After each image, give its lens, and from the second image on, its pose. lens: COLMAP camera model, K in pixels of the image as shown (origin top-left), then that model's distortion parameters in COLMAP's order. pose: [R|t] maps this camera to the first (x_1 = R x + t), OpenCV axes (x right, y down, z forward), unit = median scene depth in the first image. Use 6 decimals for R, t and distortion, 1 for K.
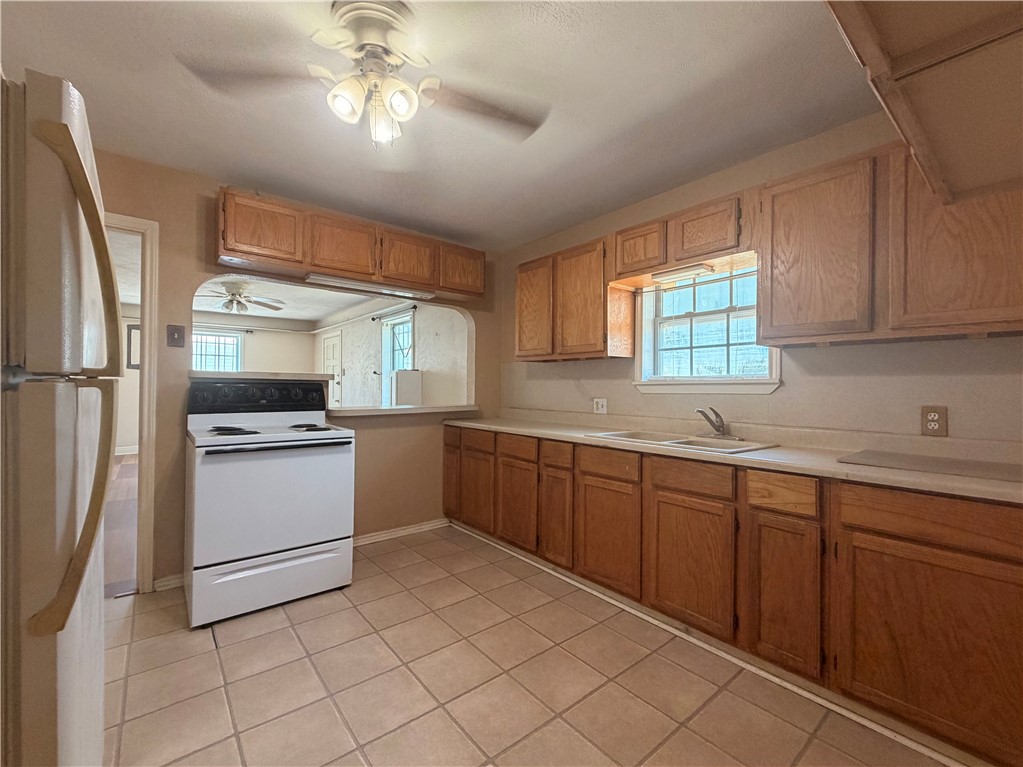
lens RADIAL K [[406.5, 0, 510.6], [0, 406.5, 383.4], [0, 0, 1]] dist [0.000100, 0.000132]
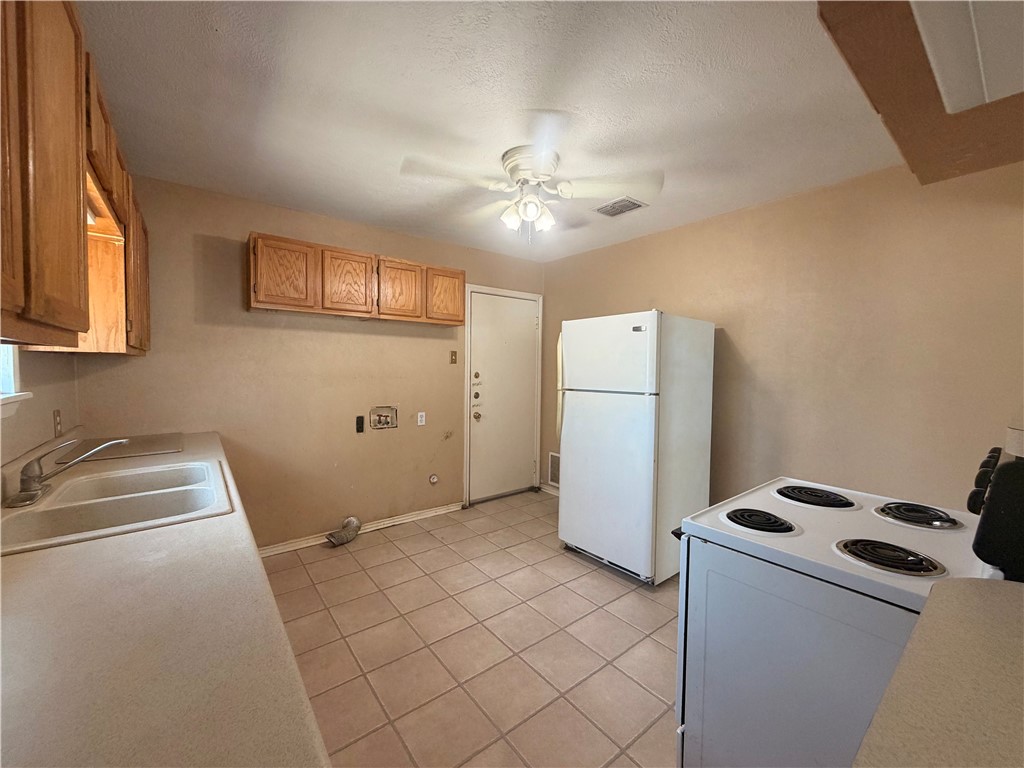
lens RADIAL K [[406.9, 0, 511.1], [0, 406.9, 383.9], [0, 0, 1]] dist [0.000100, 0.000132]
pose [[-0.999466, -0.018187, 0.027151, -0.269740], [-0.017377, 0.999406, 0.029774, -0.082456], [-0.027676, 0.029286, -0.999188, 2.143638]]
